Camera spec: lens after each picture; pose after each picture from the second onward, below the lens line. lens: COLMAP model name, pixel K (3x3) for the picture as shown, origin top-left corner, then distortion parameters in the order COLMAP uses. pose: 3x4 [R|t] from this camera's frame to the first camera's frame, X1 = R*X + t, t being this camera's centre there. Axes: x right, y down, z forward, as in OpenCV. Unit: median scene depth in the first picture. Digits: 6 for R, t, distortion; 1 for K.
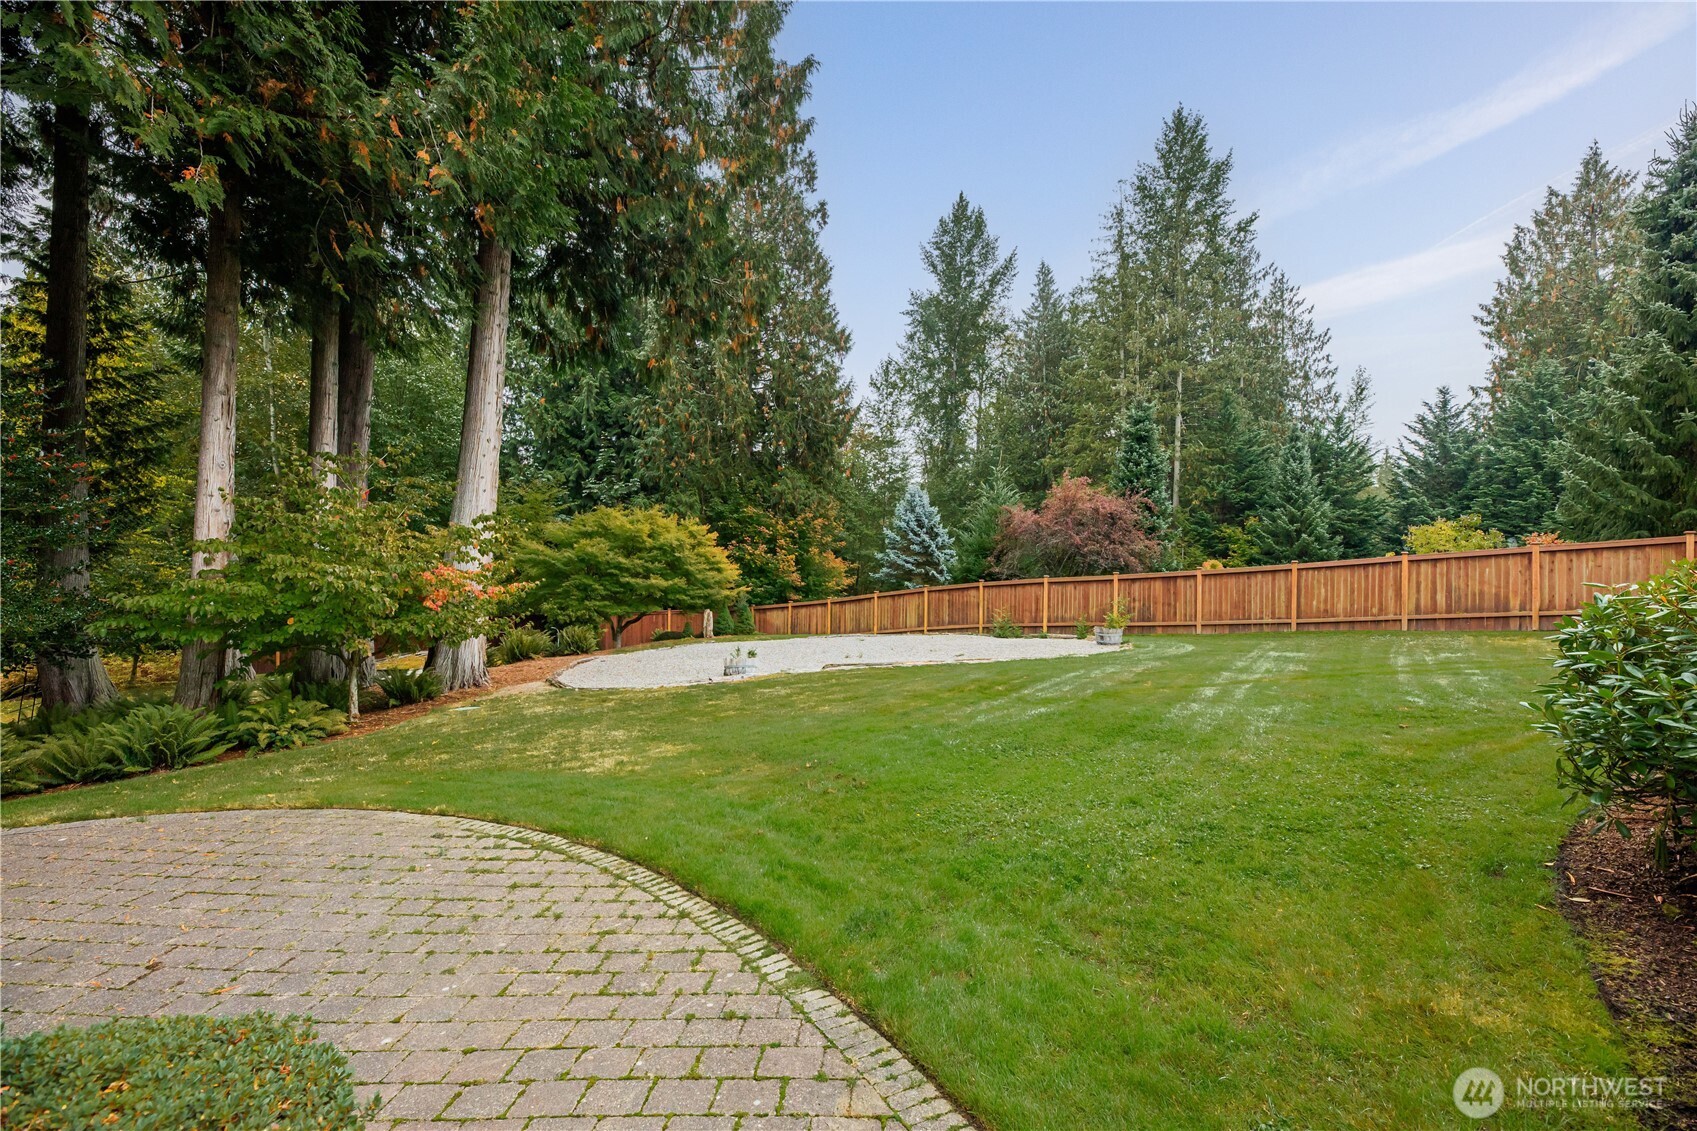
lens RADIAL K [[677.0, 0, 848.0], [0, 677.0, 564.4], [0, 0, 1]] dist [-0.003458, -0.000145]
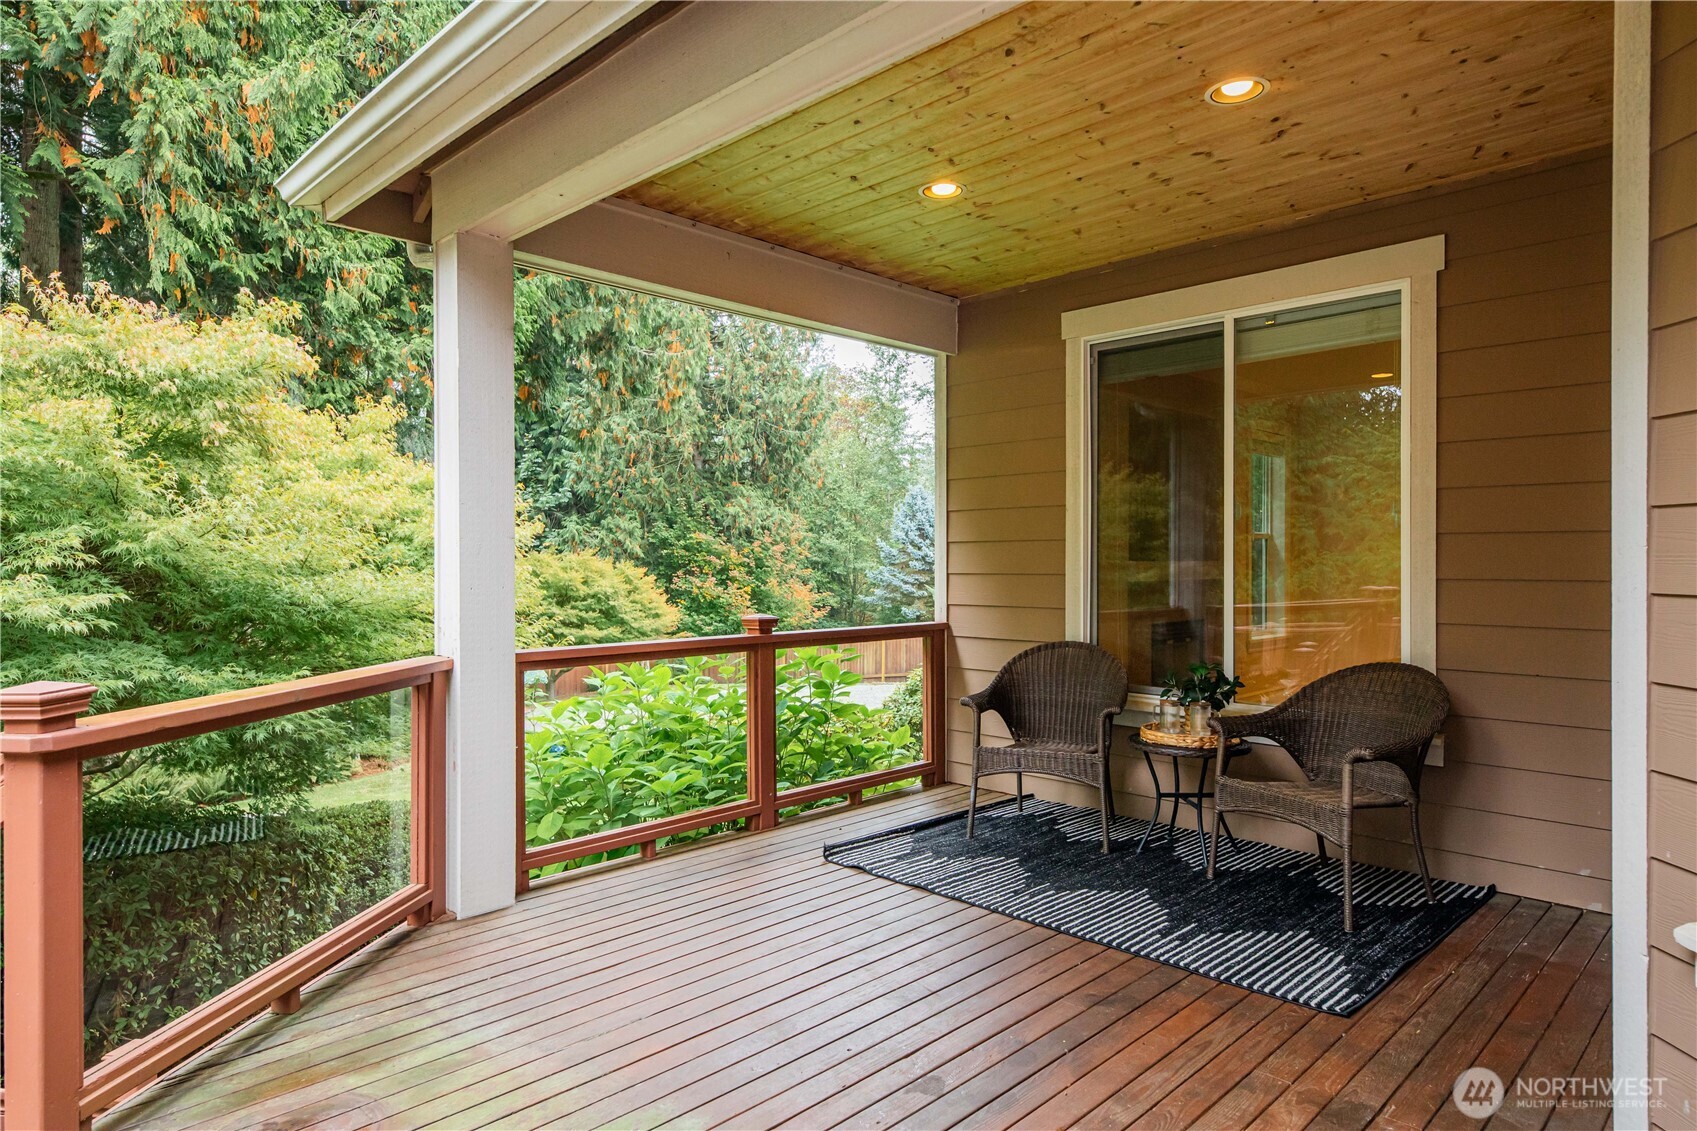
lens RADIAL K [[1007.1, 0, 849.7], [0, 1007.1, 564.7], [0, 0, 1]] dist [0.005386, 0.000075]
pose [[0.999565, -0.006908, -0.028663, 0.087319], [0.007119, 0.999948, 0.007249, -0.051989], [0.028612, -0.007450, 0.999563, -0.290215]]
